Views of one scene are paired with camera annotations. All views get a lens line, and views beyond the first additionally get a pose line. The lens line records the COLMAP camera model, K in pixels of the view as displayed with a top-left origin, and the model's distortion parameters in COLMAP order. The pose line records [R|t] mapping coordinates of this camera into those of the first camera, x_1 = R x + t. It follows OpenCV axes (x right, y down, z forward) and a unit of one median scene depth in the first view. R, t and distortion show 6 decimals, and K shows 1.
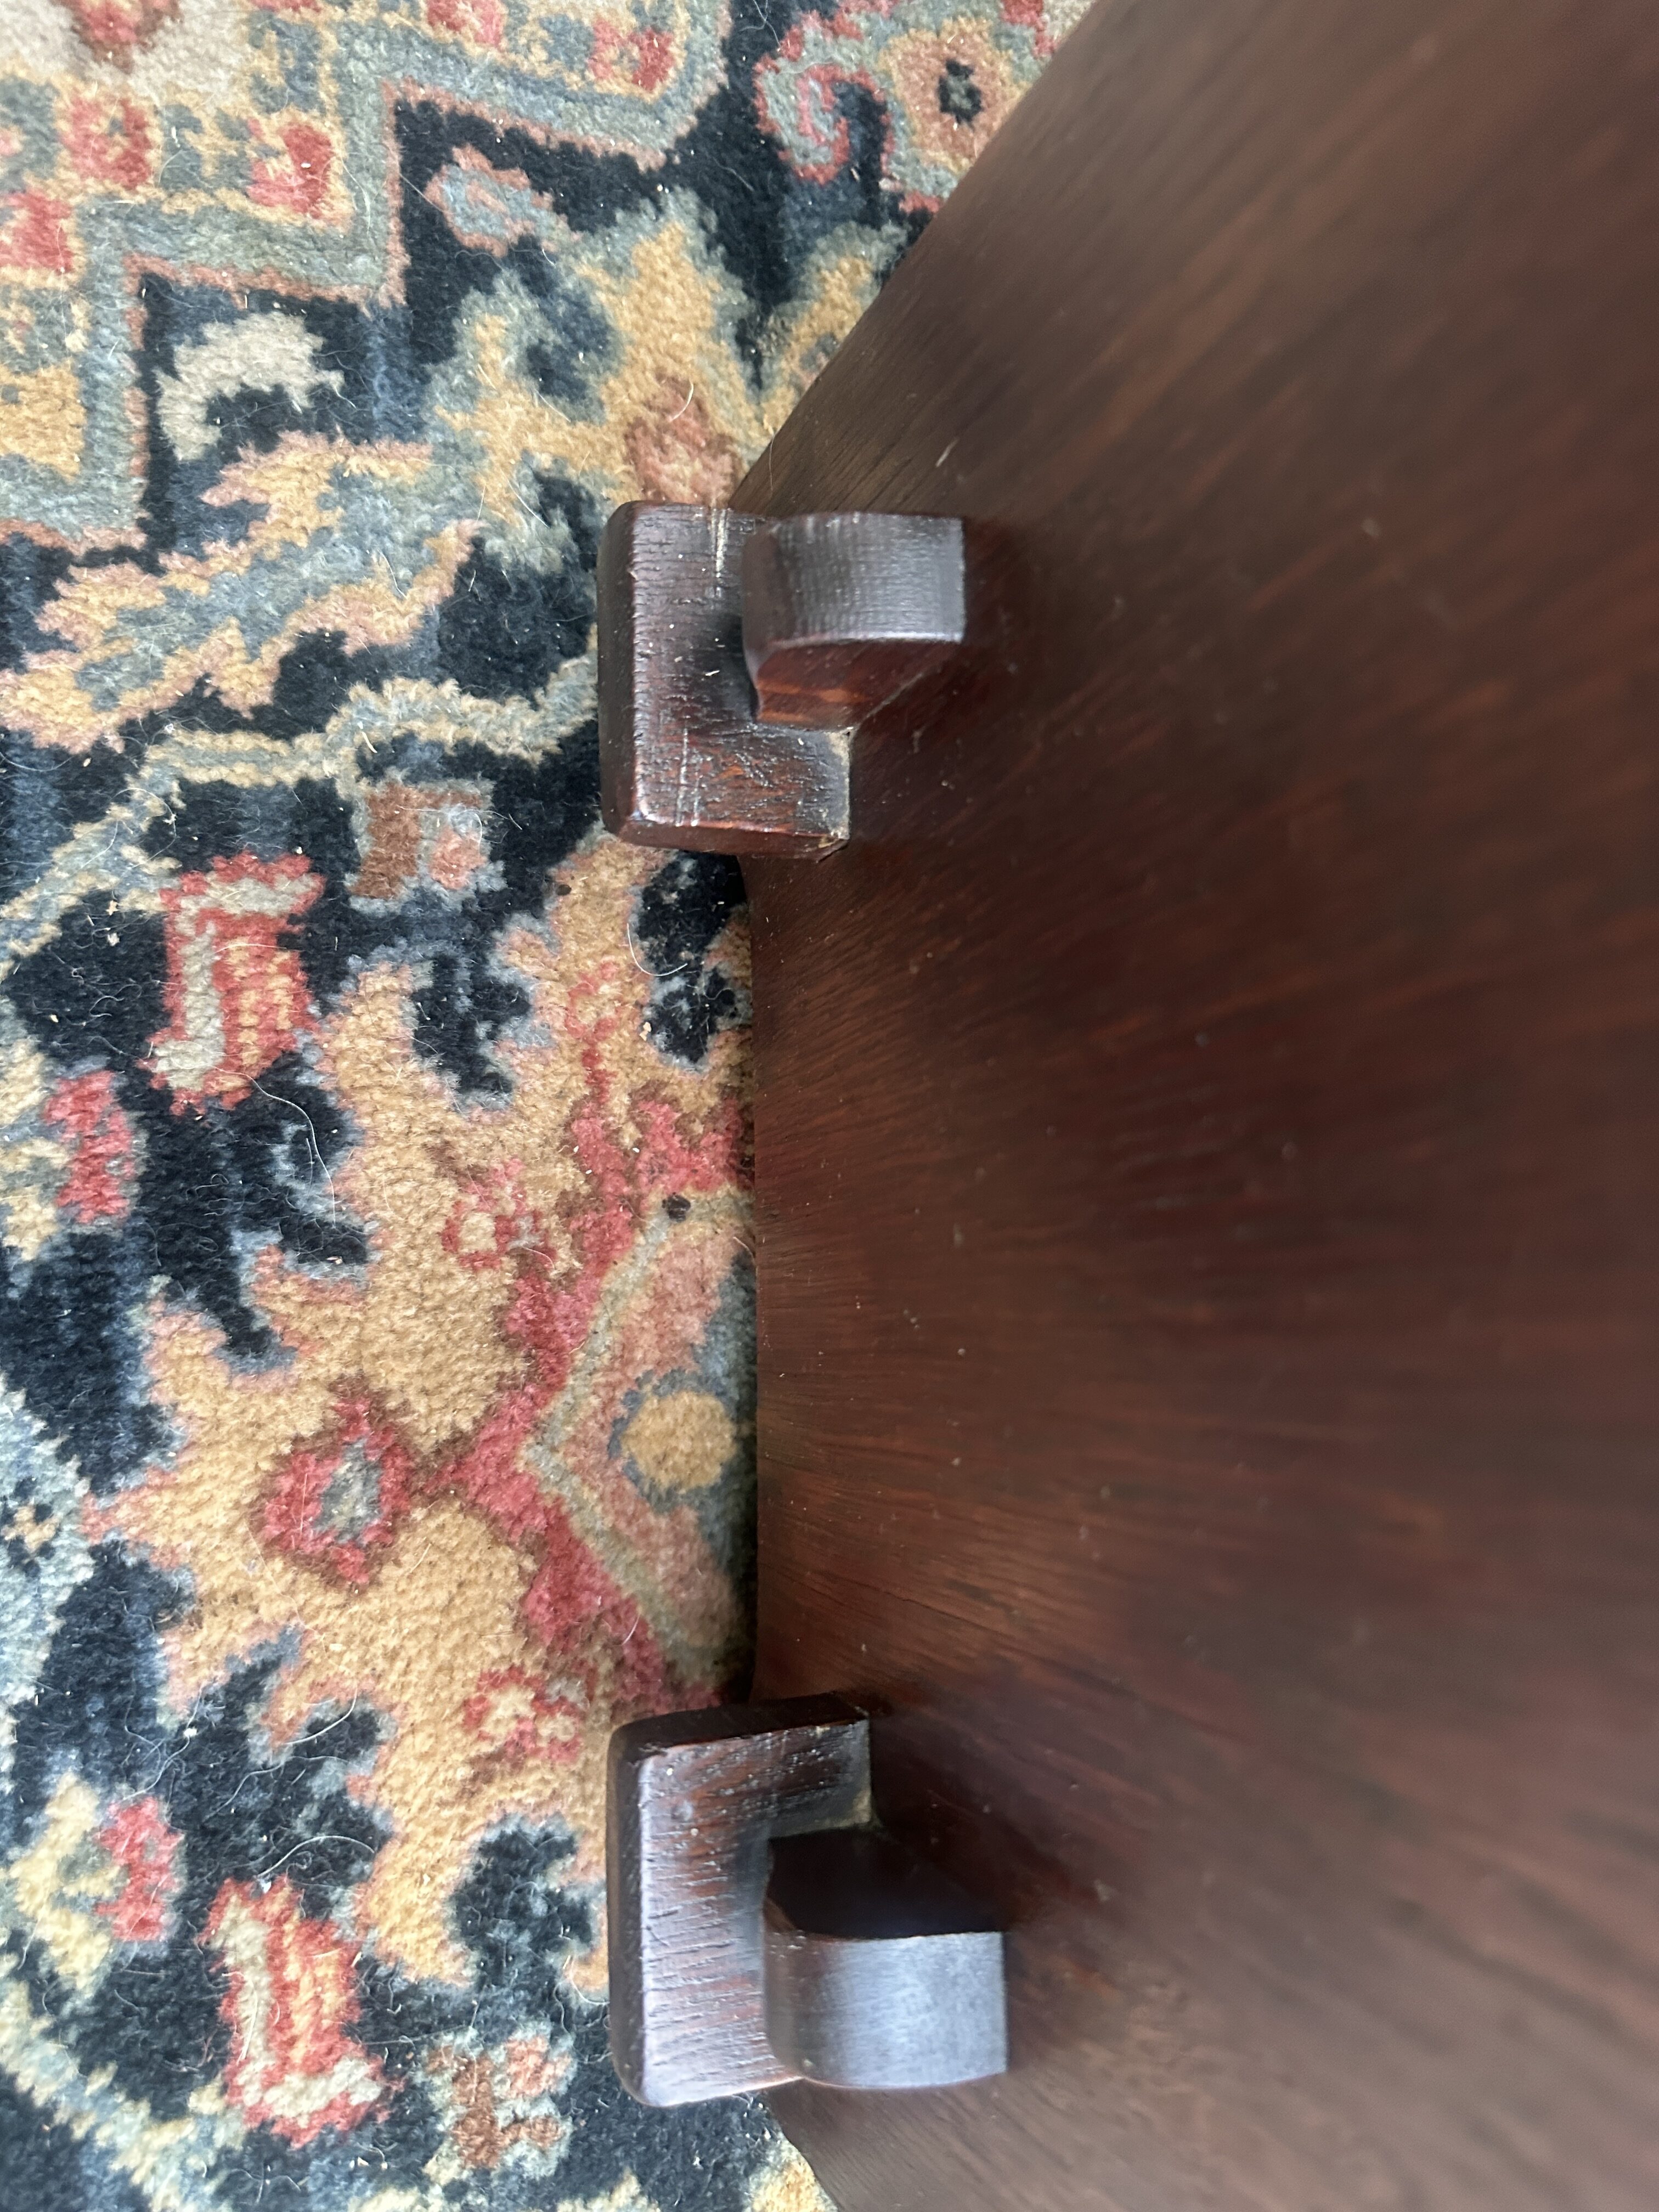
lens RADIAL K [[1546.8, 0, 829.5], [0, 1546.8, 1106.0], [0, 0, 1]] dist [0.000012, -0.032869]
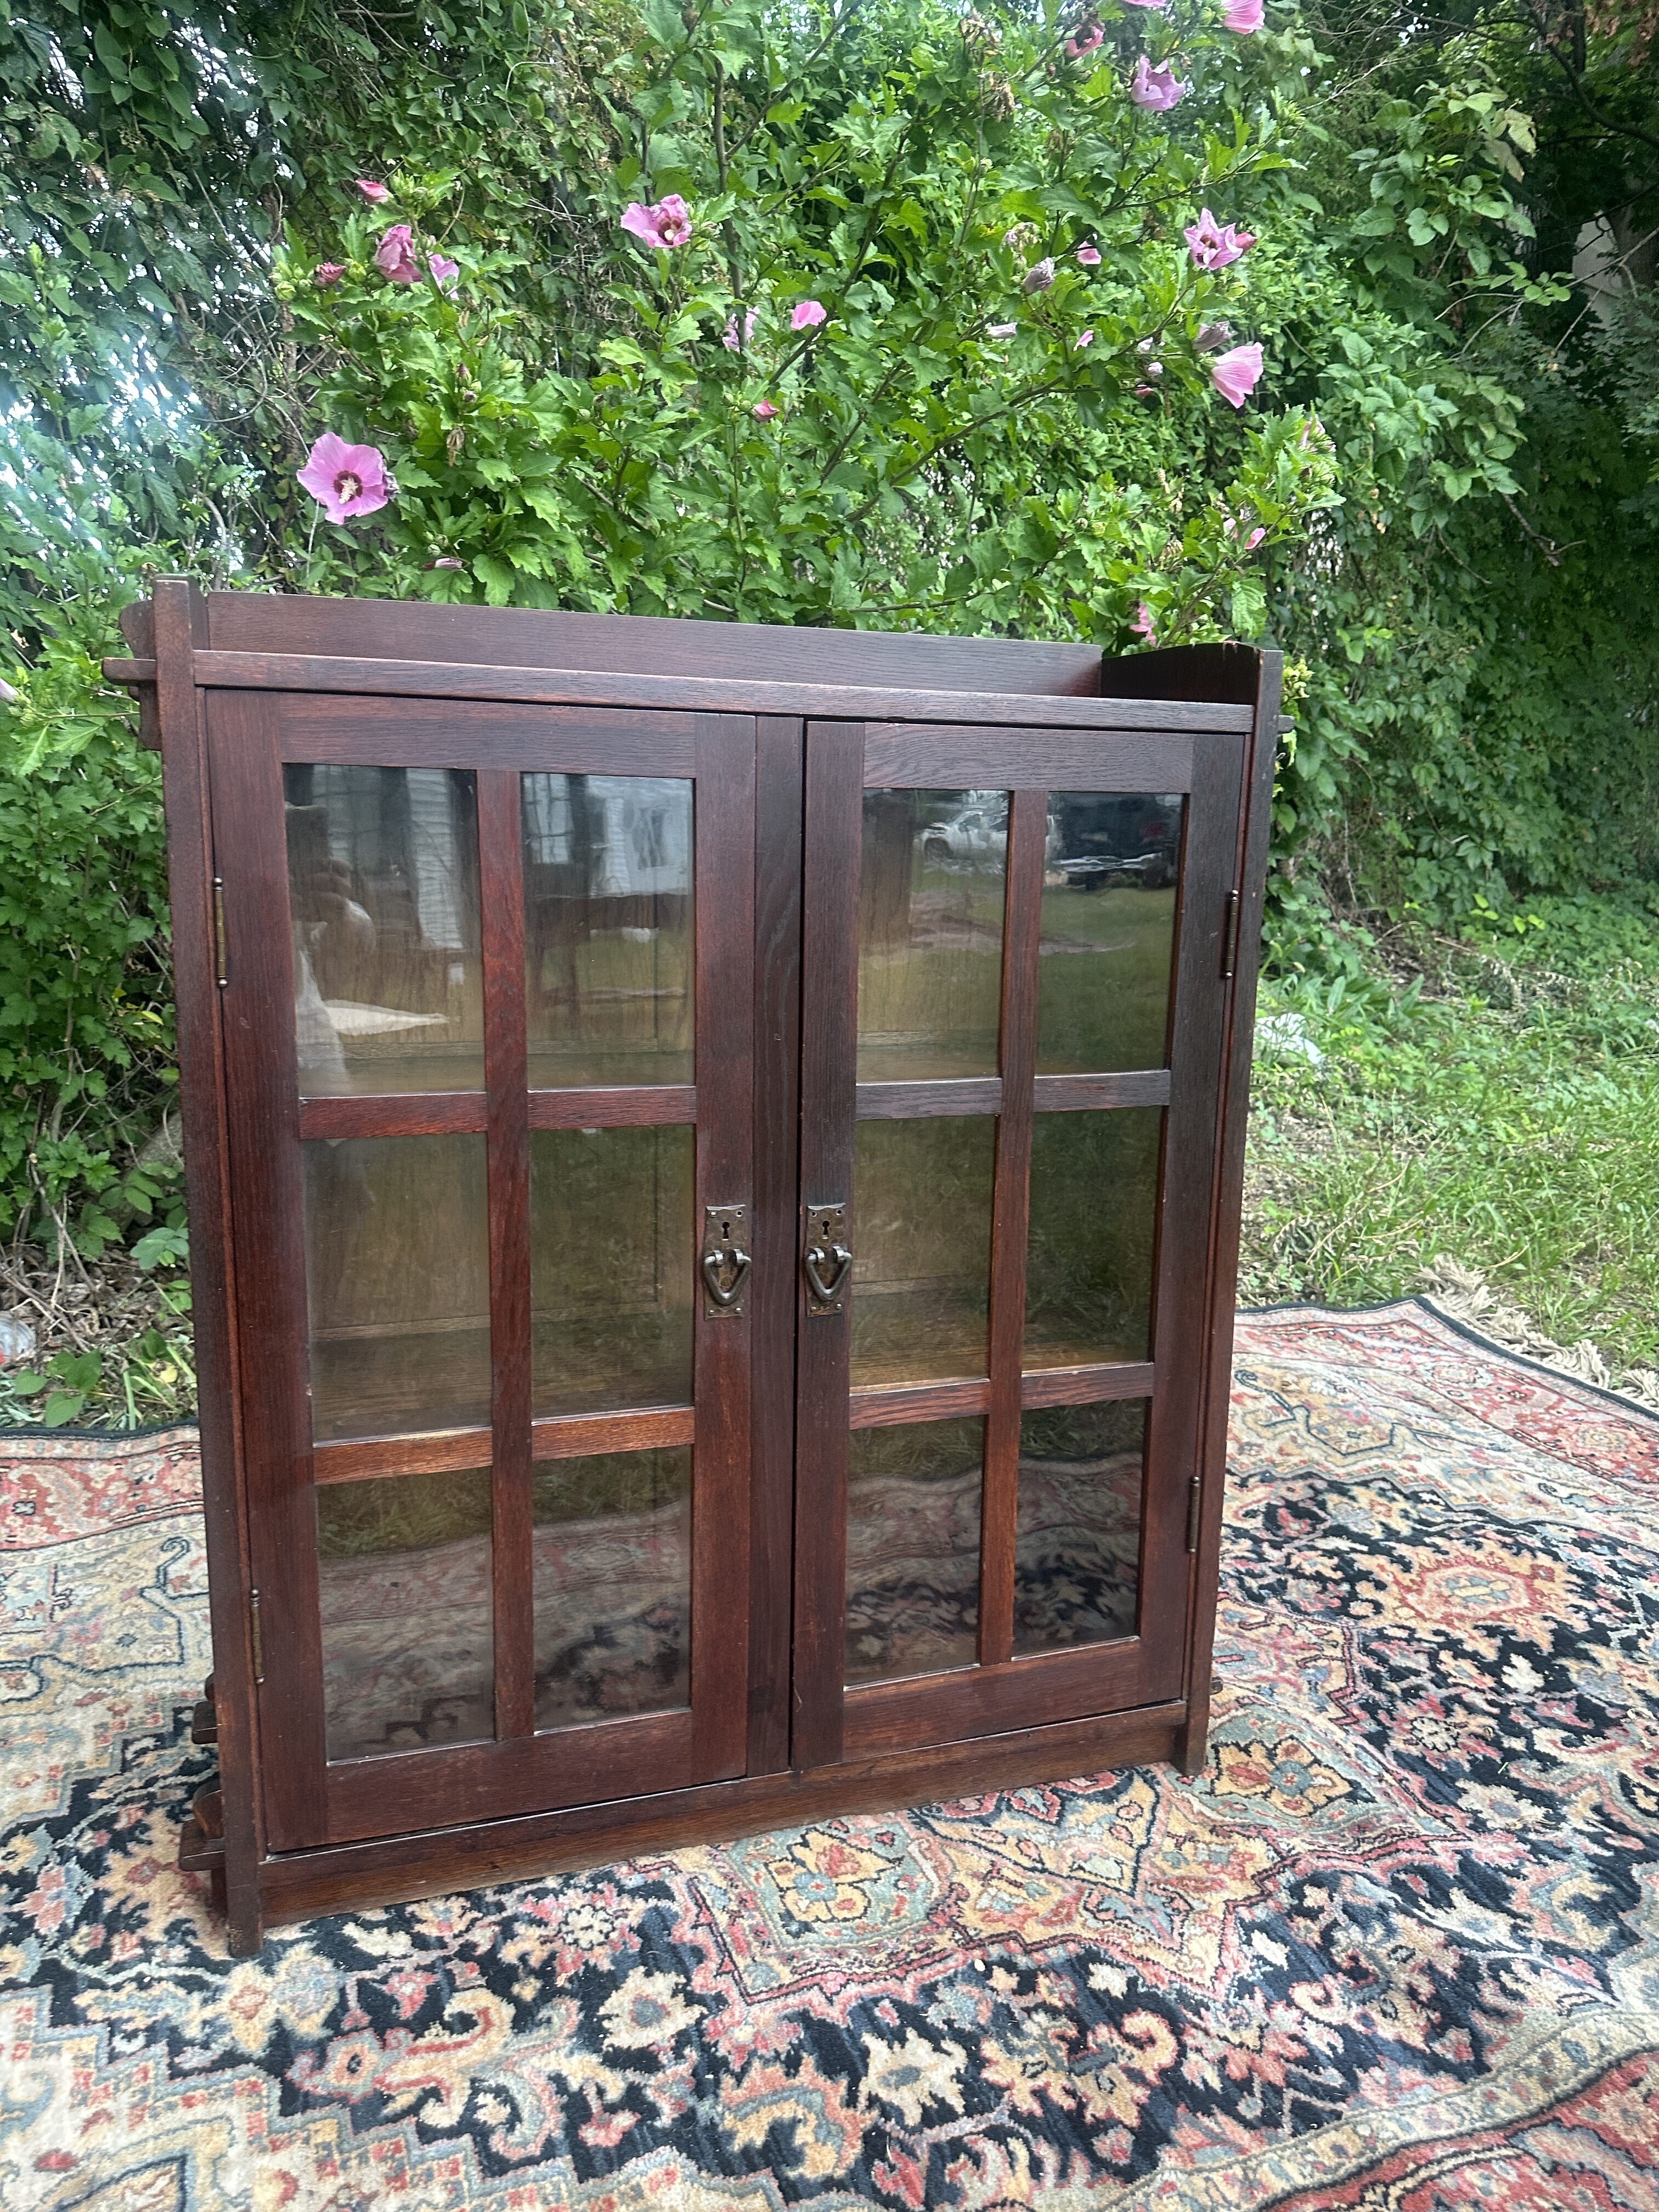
lens RADIAL K [[1588.3, 0, 821.3], [0, 1588.3, 1109.1], [0, 0, 1]] dist [-0.000503, -0.008917]
pose [[0.901079, -0.379465, 0.209912, 1.452539], [0.321368, 0.259311, -0.910758, 4.791025], [0.291169, 0.888124, 0.355608, -2.271056]]
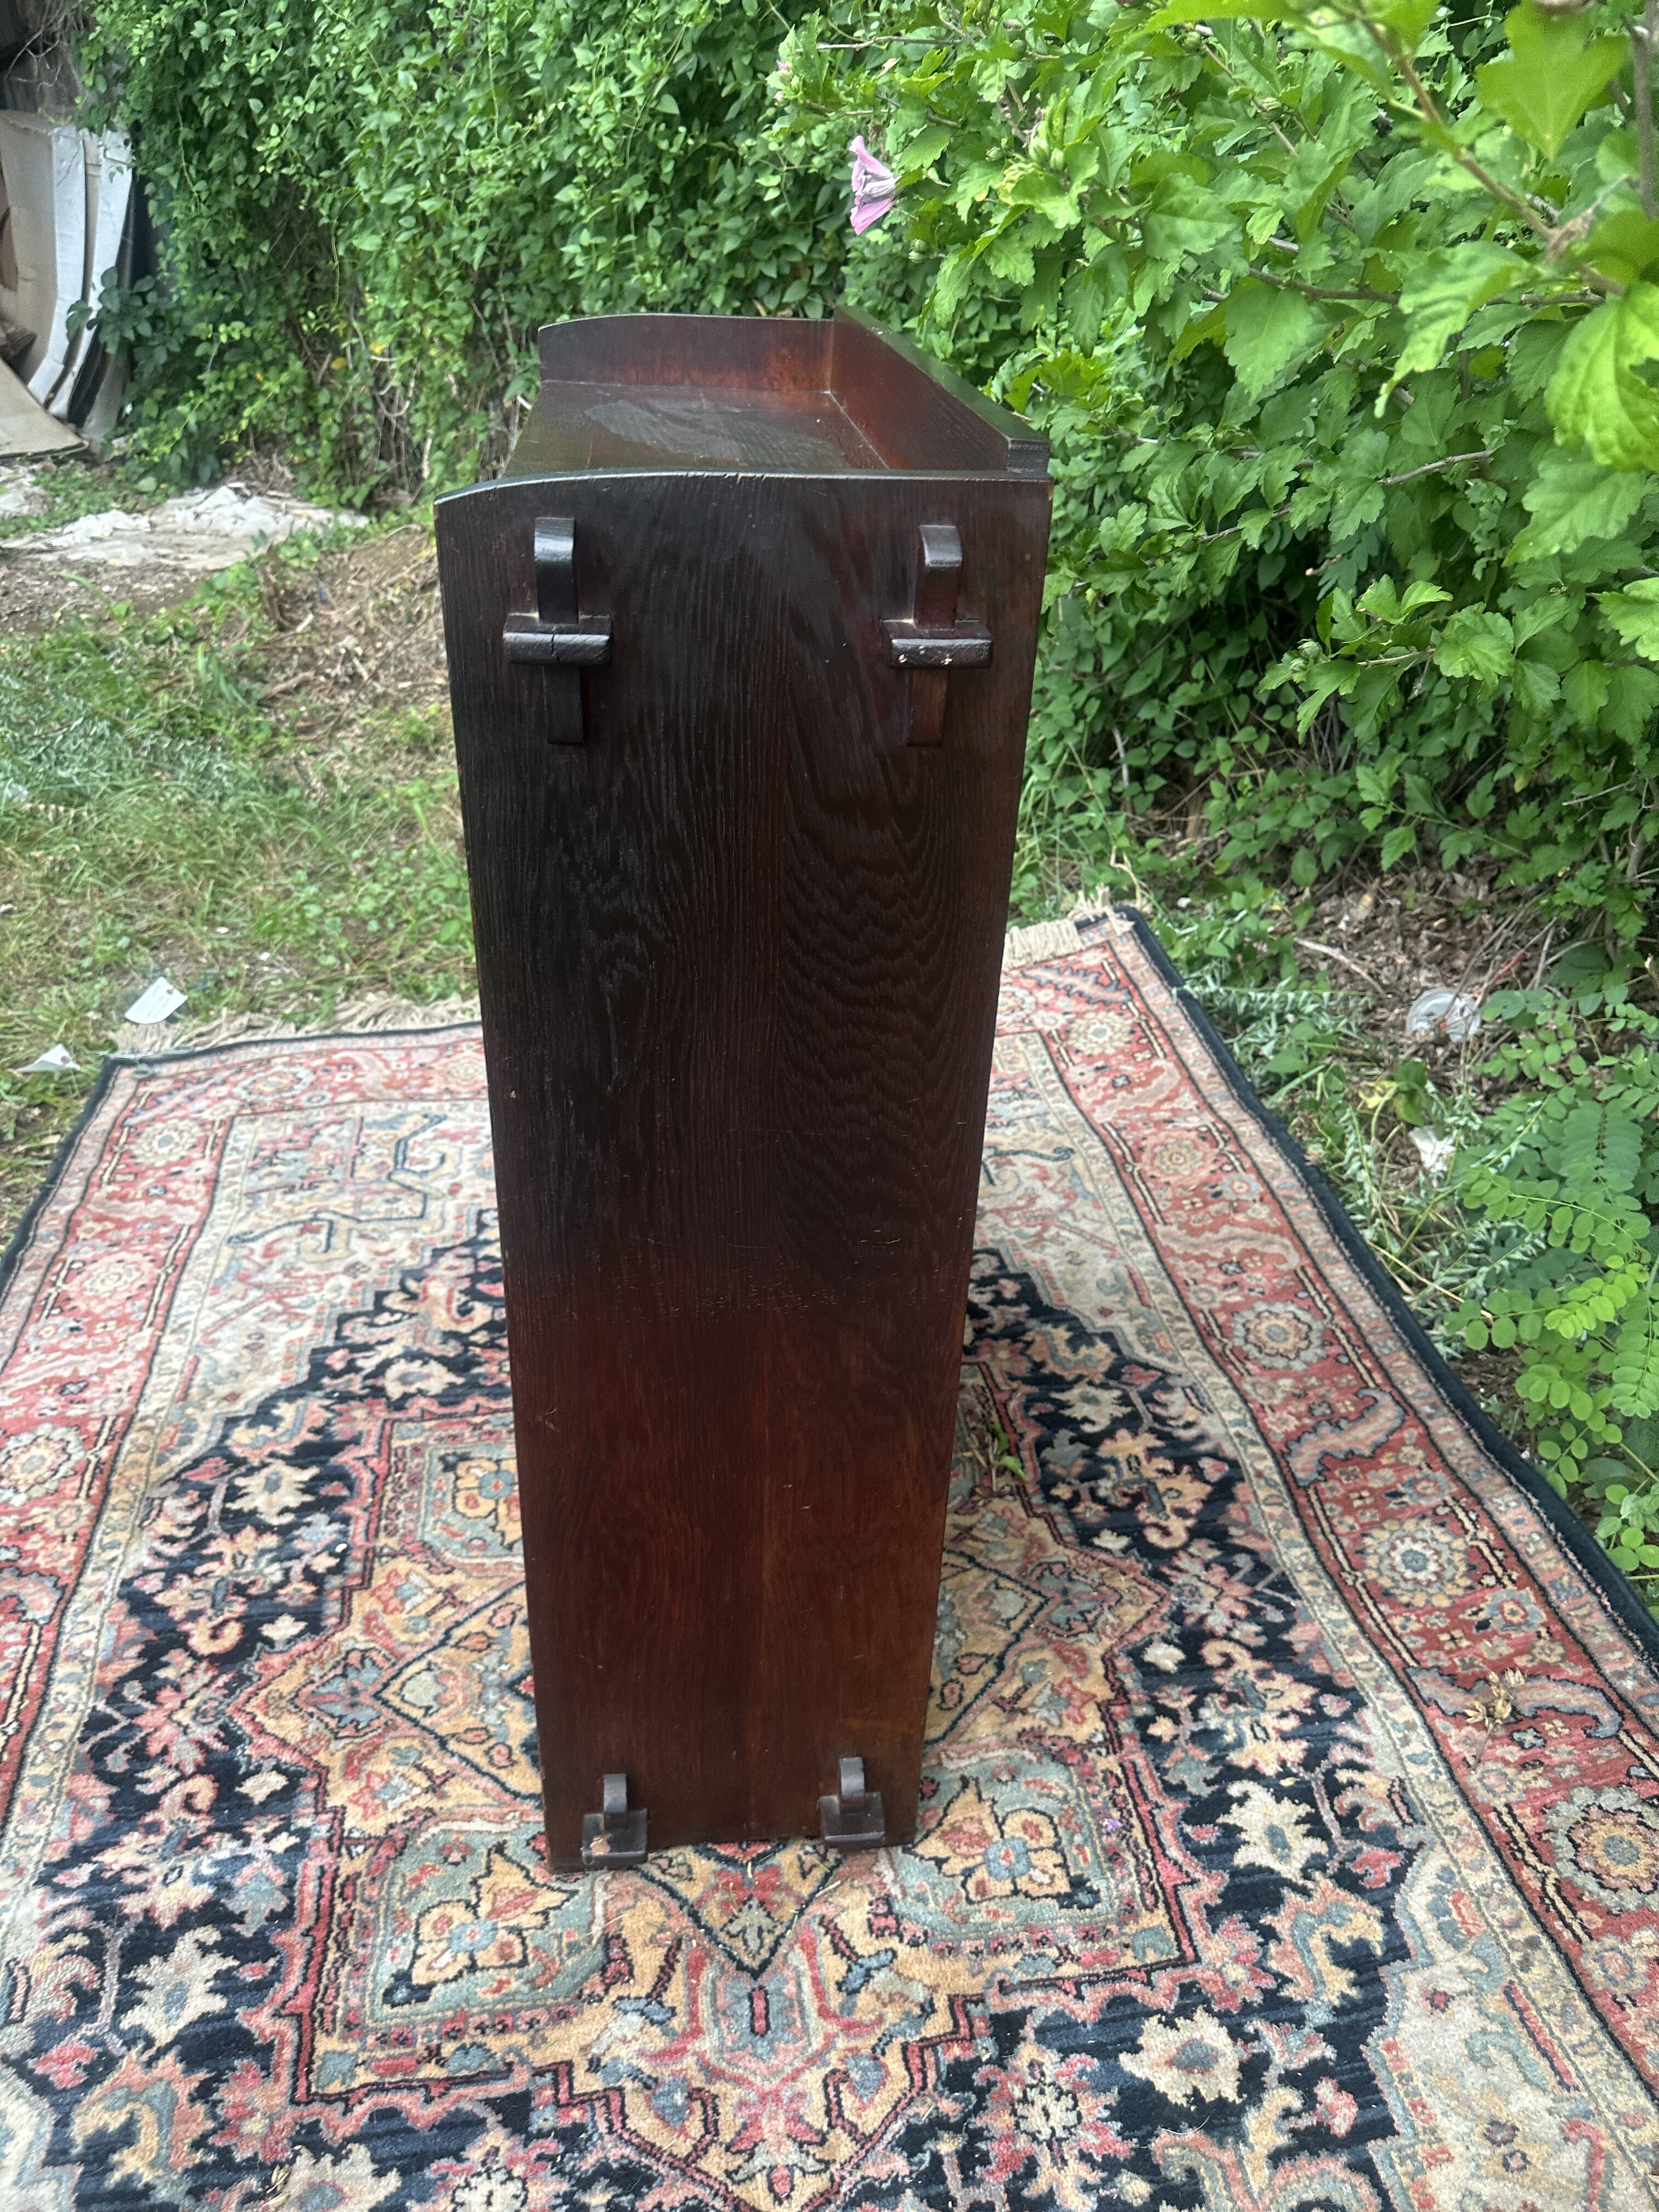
lens RADIAL K [[1588.3, 0, 821.3], [0, 1588.3, 1109.1], [0, 0, 1]] dist [-0.000503, -0.008917]
pose [[0.082656, 0.176043, -0.980906, 7.306602], [-0.993840, 0.087480, -0.068045, -0.013488], [0.073831, 0.980488, 0.182189, -0.797247]]
